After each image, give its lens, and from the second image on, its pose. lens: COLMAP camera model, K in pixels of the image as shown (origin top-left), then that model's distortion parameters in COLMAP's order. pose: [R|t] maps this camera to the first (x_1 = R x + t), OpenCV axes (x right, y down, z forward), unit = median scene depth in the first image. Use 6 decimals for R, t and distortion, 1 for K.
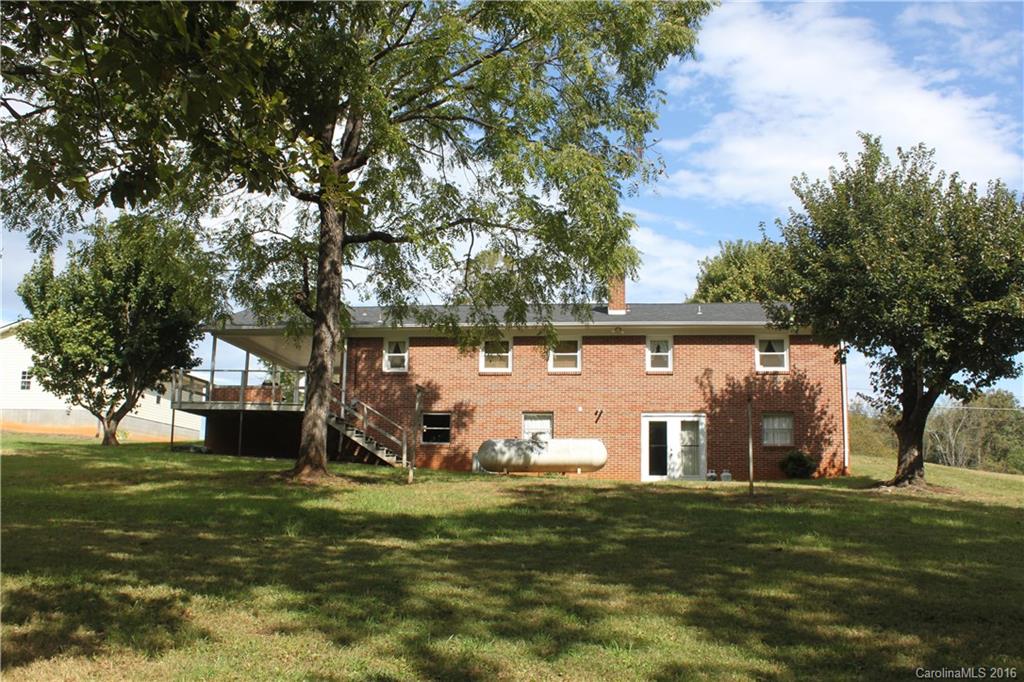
lens RADIAL K [[949.5, 0, 512.0], [0, 949.5, 341.0], [0, 0, 1]] dist [-0.168322, 0.201844]
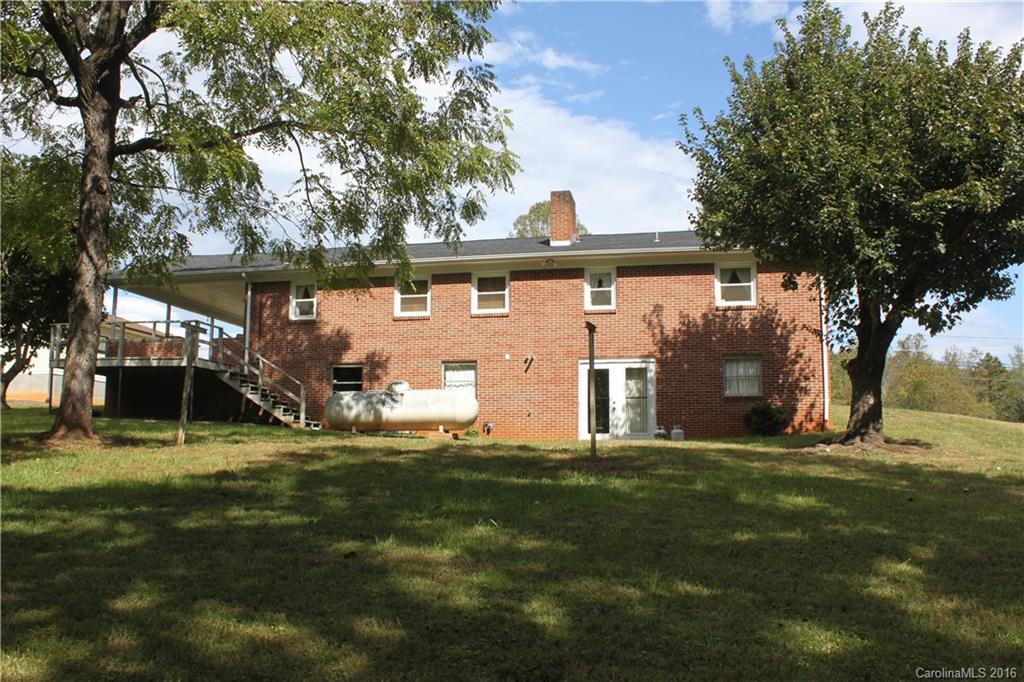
lens RADIAL K [[949.5, 0, 512.0], [0, 949.5, 341.0], [0, 0, 1]] dist [-0.168322, 0.201844]
pose [[0.994329, -0.025039, -0.103358, 0.167358], [0.029264, 0.998788, 0.039571, 0.024616], [0.102242, -0.042372, 0.993857, 0.156416]]
